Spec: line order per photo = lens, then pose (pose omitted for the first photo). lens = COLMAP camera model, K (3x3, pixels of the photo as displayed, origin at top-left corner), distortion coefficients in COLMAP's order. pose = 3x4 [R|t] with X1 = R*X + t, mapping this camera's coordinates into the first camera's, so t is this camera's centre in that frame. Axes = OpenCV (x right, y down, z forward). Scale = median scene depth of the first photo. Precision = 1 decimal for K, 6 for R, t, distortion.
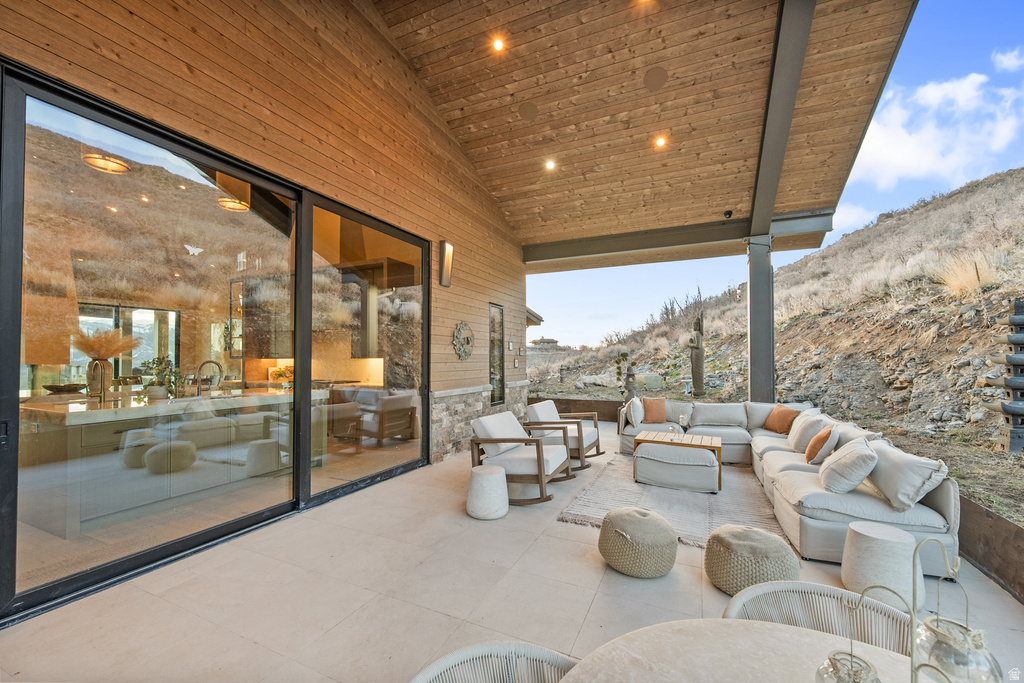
lens RADIAL K [[406.7, 0, 514.4], [0, 406.7, 350.8], [0, 0, 1]] dist [-0.000021, -0.000057]
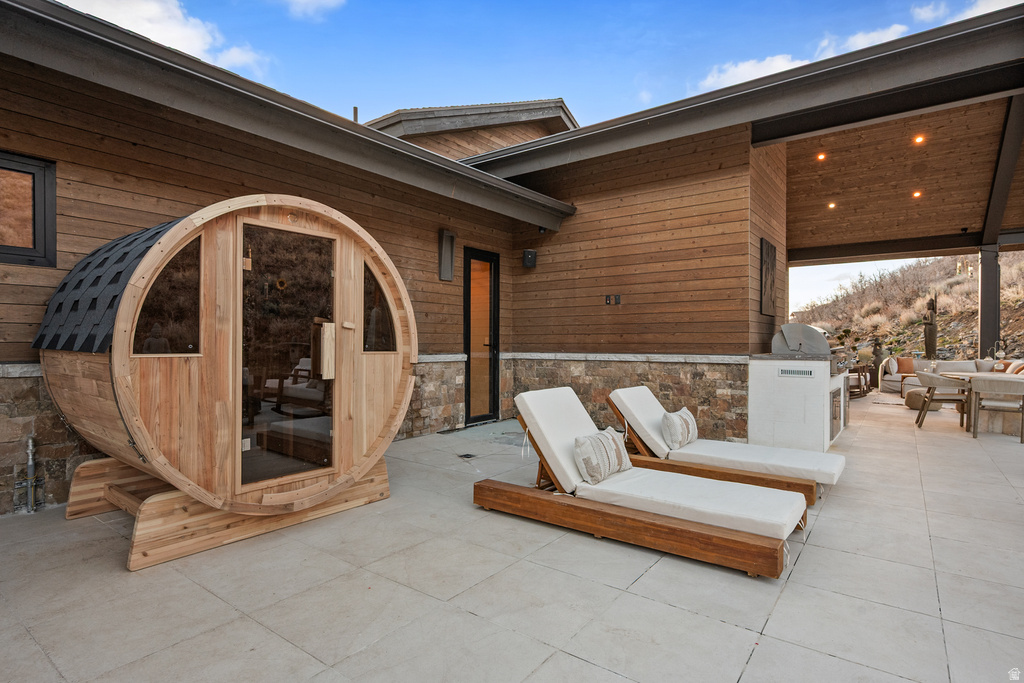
lens RADIAL K [[529.2, 0, 512.0], [0, 529.2, 341.5], [0, 0, 1]] dist [0.001480, -0.000213]
pose [[0.979025, 0.002347, -0.203728, -0.654116], [0.001542, 0.999820, 0.018928, 0.019222], [0.203736, -0.018845, 0.978844, -1.161208]]
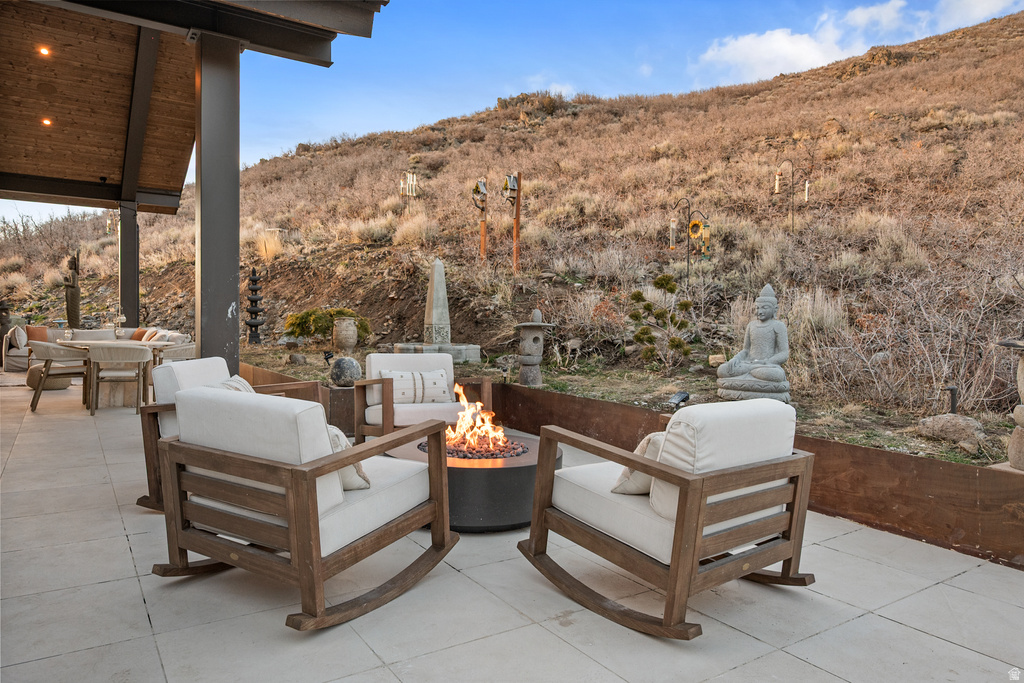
lens RADIAL K [[656.8, 0, 512.0], [0, 656.8, 341.5], [0, 0, 1]] dist [-0.000494, -0.001844]
pose [[0.517283, -0.020496, 0.855569, -0.560915], [-0.032421, 0.998526, 0.043522, 0.032761], [-0.855200, -0.050252, 0.515856, -1.141348]]
